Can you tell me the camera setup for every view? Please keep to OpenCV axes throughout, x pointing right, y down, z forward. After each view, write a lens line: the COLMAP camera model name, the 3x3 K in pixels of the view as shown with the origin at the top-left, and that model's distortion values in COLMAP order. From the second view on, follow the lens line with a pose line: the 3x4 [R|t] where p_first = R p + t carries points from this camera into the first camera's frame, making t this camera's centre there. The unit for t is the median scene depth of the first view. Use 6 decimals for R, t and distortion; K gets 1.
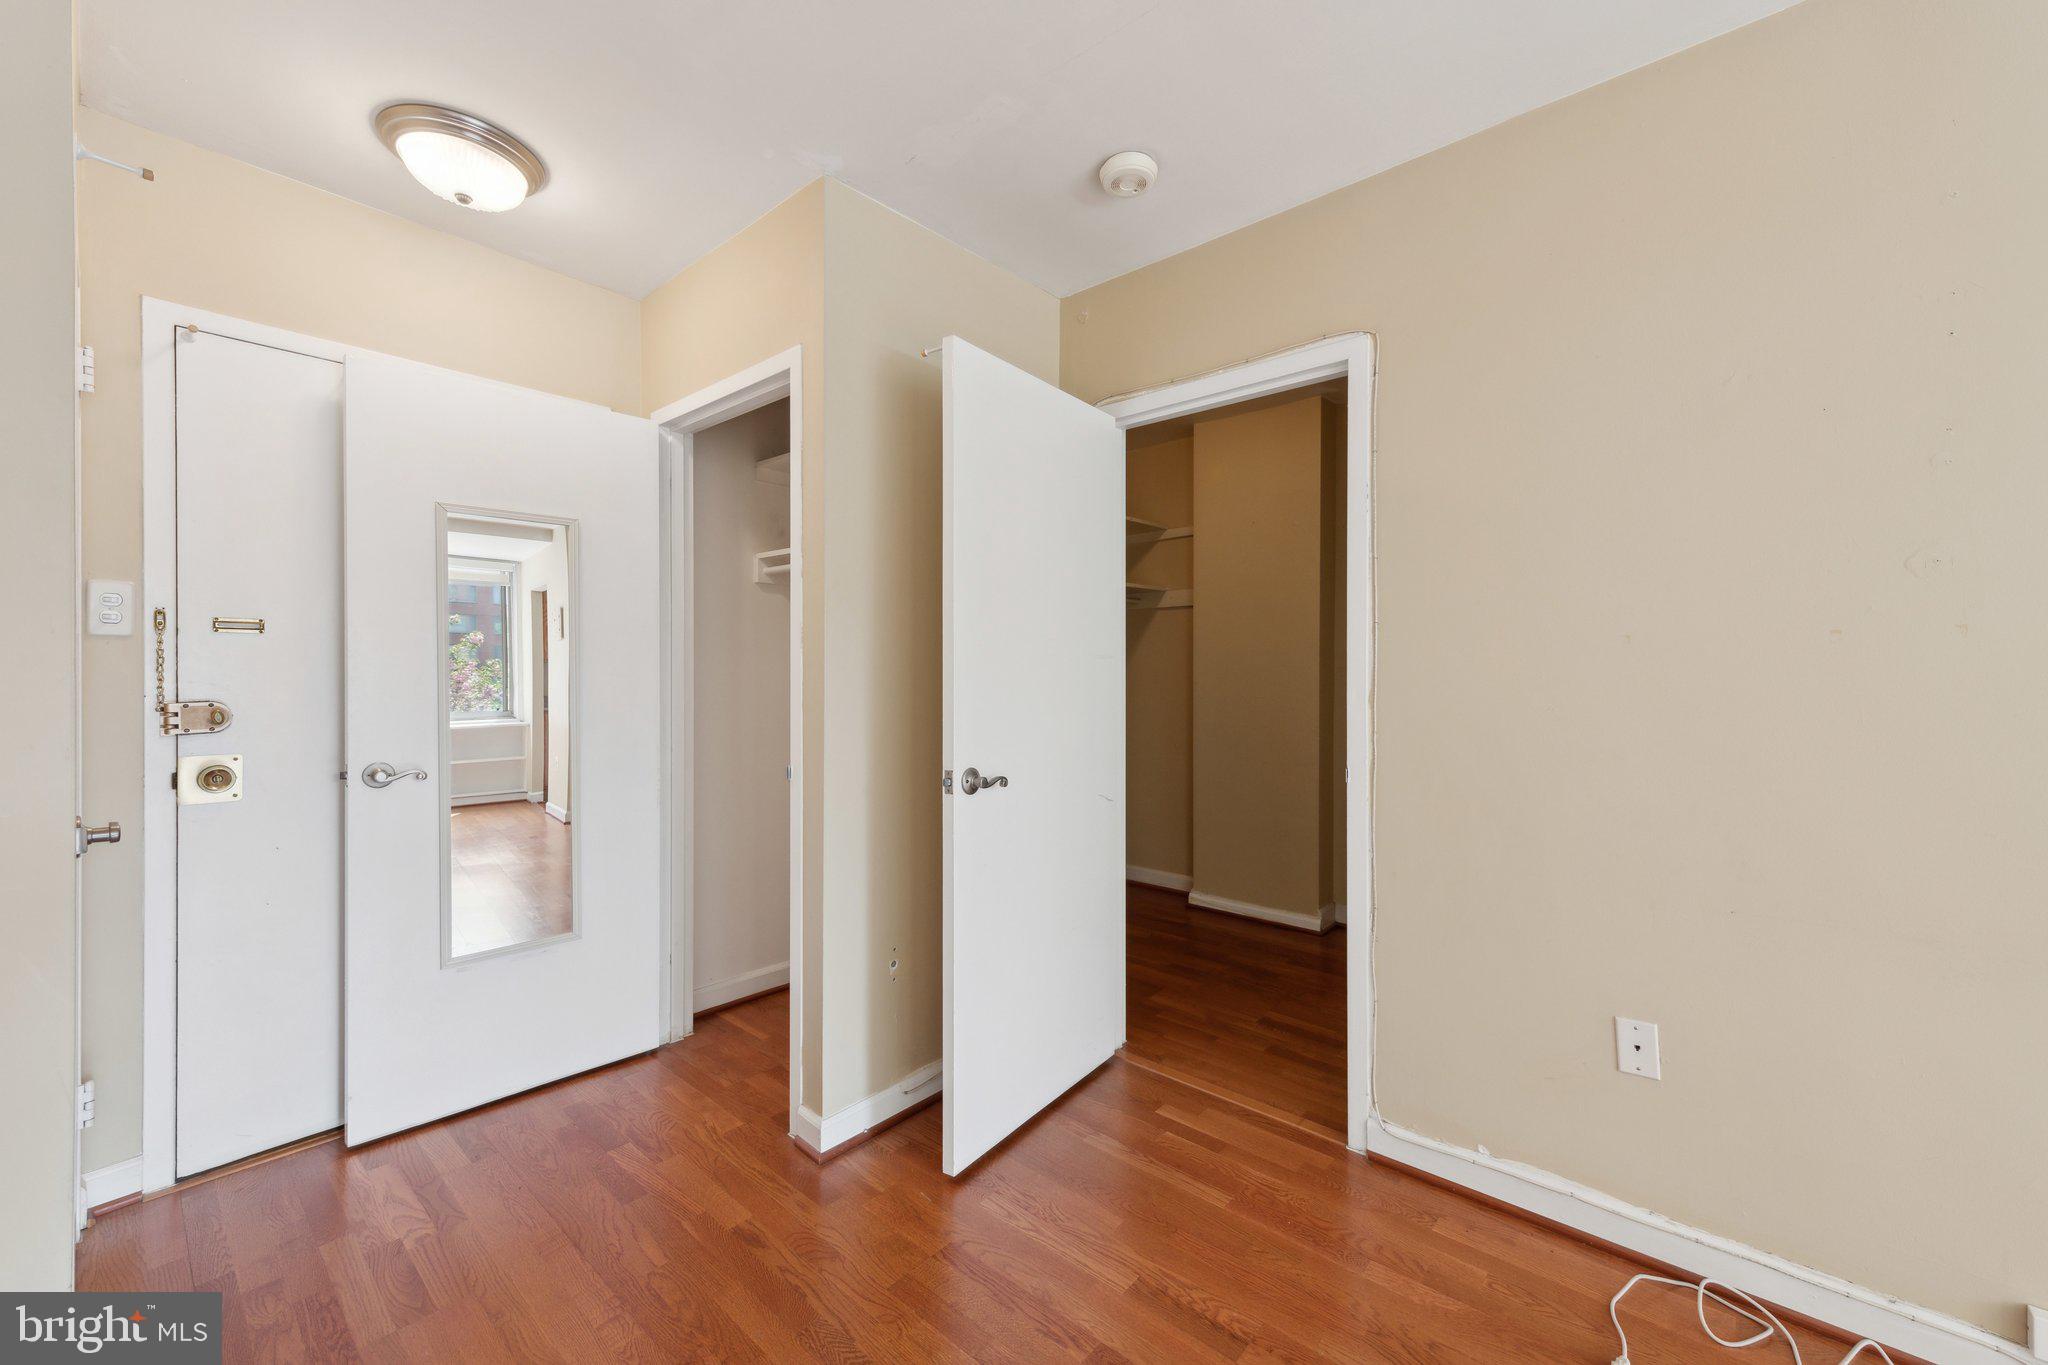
lens RADIAL K [[815.7, 0, 1018.3], [0, 815.7, 678.9], [0, 0, 1]] dist [0.014946, -0.004033]
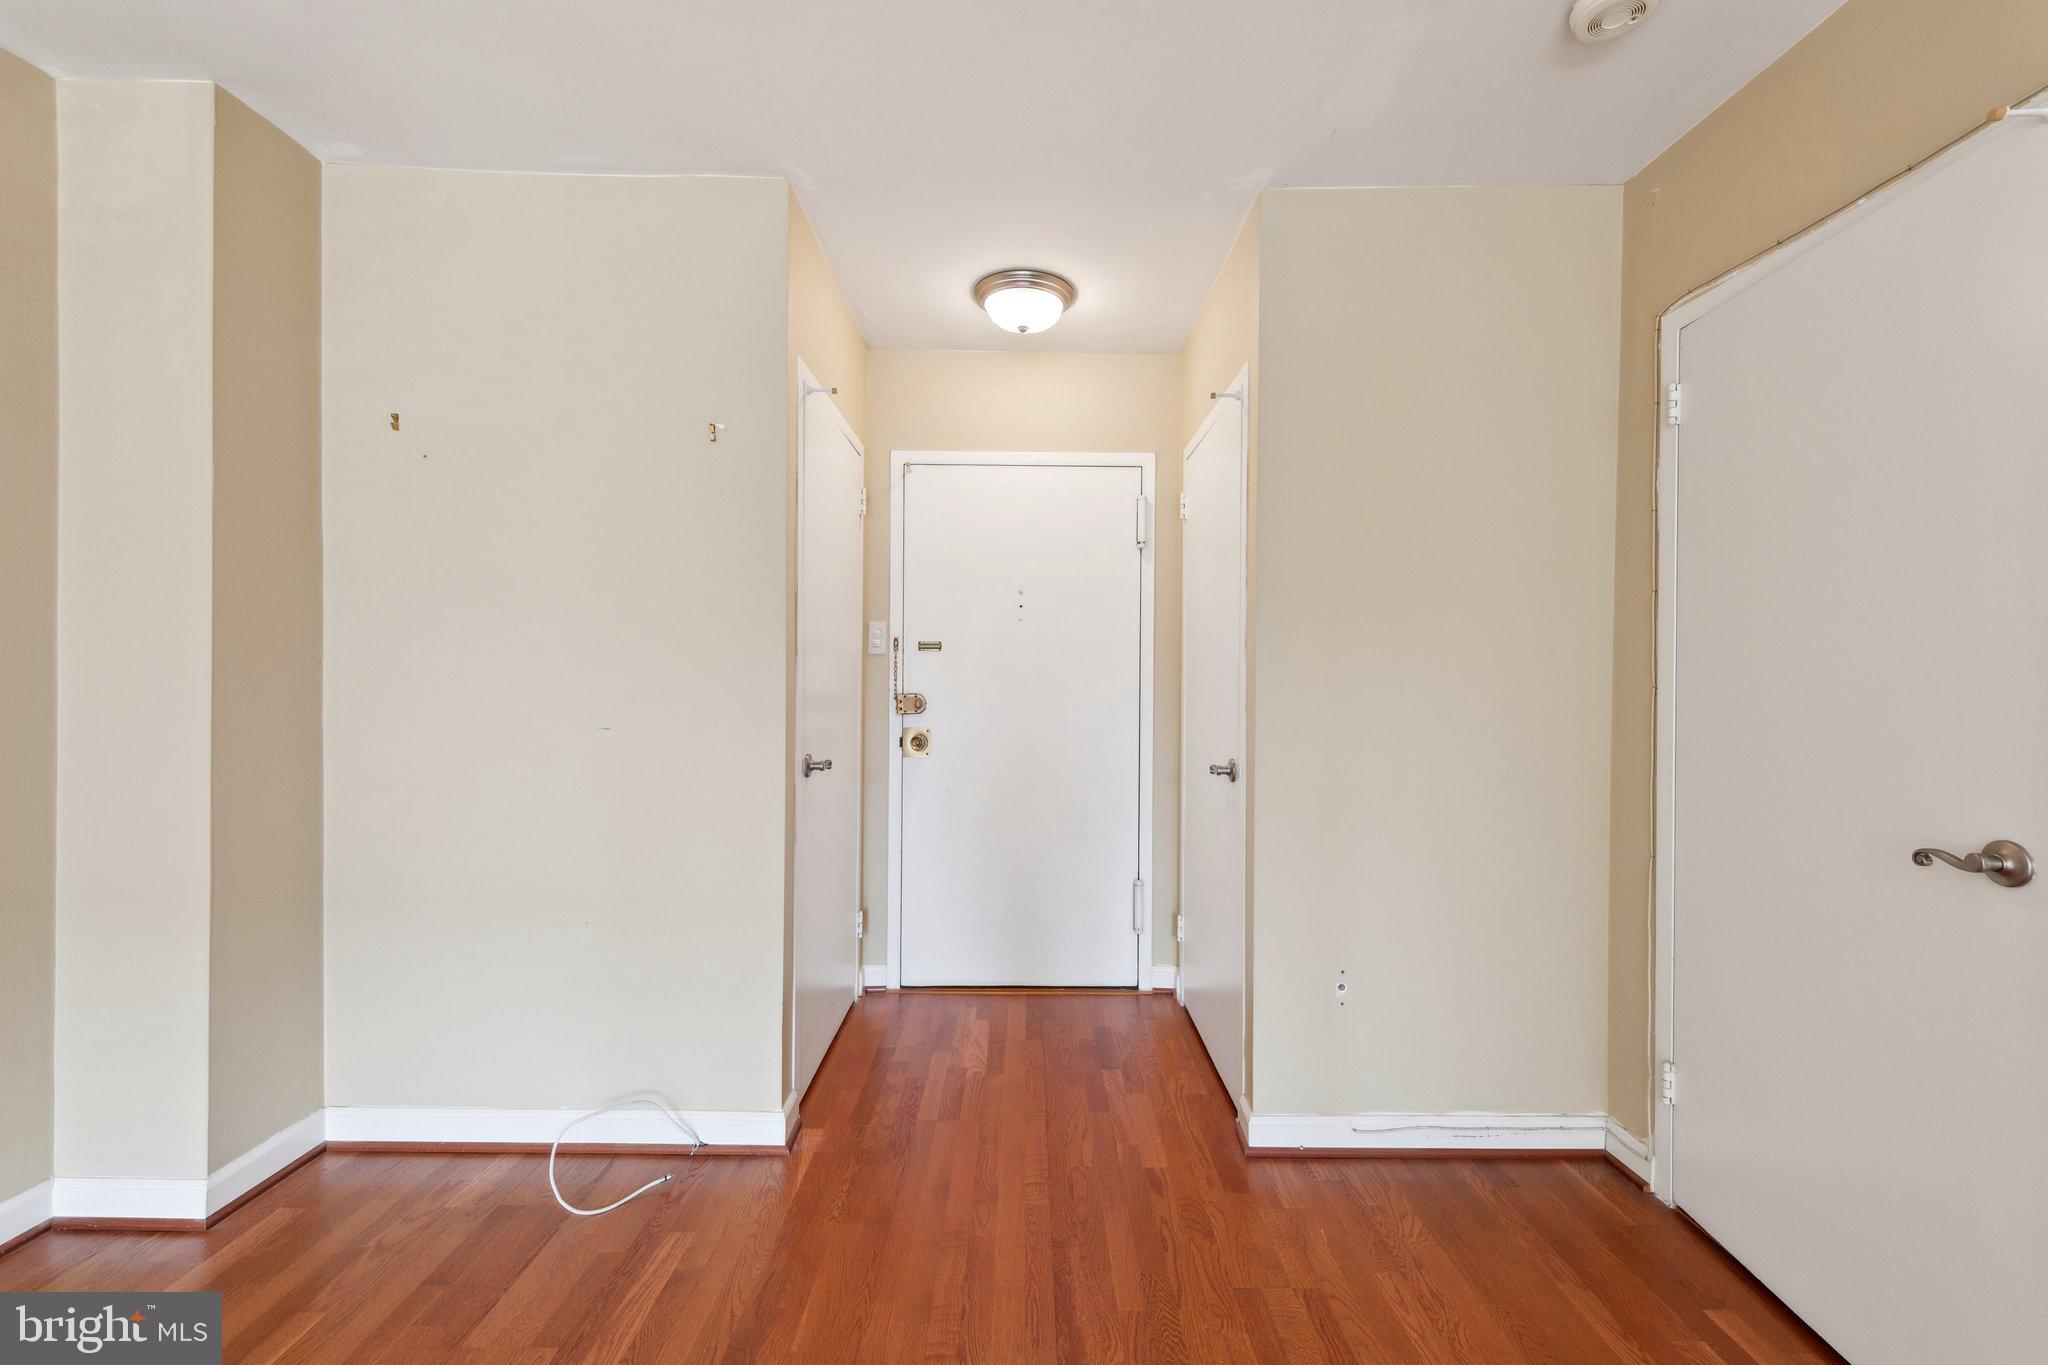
lens RADIAL K [[815.7, 0, 1014.4], [0, 815.7, 676.7], [0, 0, 1]] dist [0.014946, -0.004033]
pose [[0.654188, 0.002494, -0.756328, 0.356045], [-0.005515, 0.999984, -0.001473, -0.005477], [0.756312, 0.005135, 0.654191, 0.109429]]
